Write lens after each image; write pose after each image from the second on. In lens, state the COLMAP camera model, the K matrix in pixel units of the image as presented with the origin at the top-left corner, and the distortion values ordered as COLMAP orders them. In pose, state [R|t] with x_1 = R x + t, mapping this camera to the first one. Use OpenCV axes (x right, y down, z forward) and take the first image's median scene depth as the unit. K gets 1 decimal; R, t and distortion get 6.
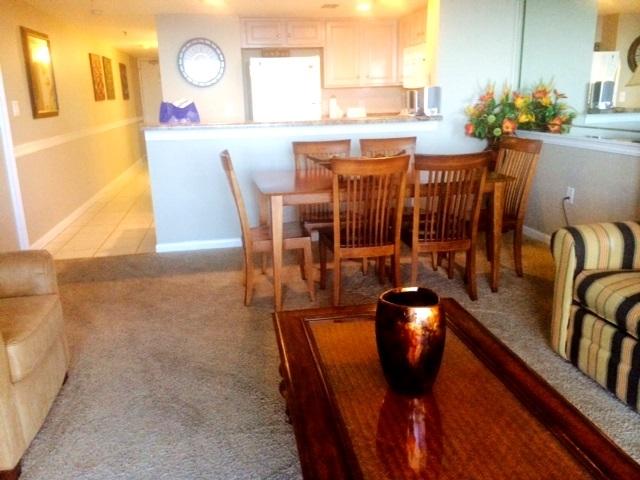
lens RADIAL K [[548.9, 0, 320.0], [0, 548.9, 235.1], [0, 0, 1]] dist [0.093219, -0.129266]
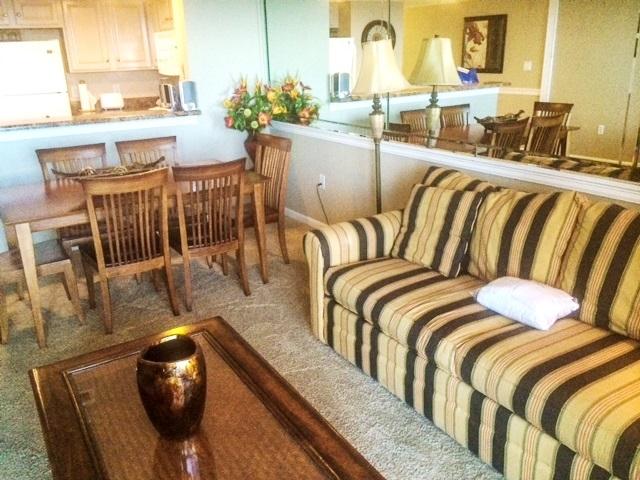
lens RADIAL K [[548.9, 0, 320.0], [0, 548.9, 235.1], [0, 0, 1]] dist [0.093219, -0.129266]
pose [[0.920881, -0.124943, 0.369279, 0.027275], [0.101160, 0.991388, 0.083161, -0.066278], [-0.376490, -0.039225, 0.925590, -0.029740]]
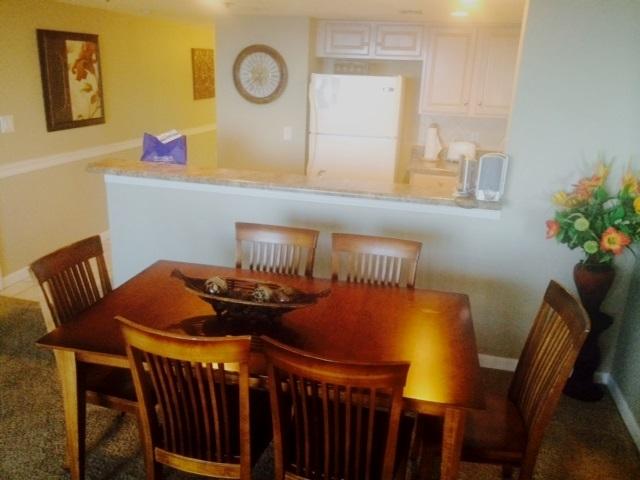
lens RADIAL K [[548.9, 0, 320.0], [0, 548.9, 235.1], [0, 0, 1]] dist [0.093219, -0.129266]
pose [[0.918724, 0.174595, -0.354207, 0.331333], [-0.159741, 0.984602, 0.071000, -0.244433], [0.361149, -0.008648, 0.932468, 0.432374]]
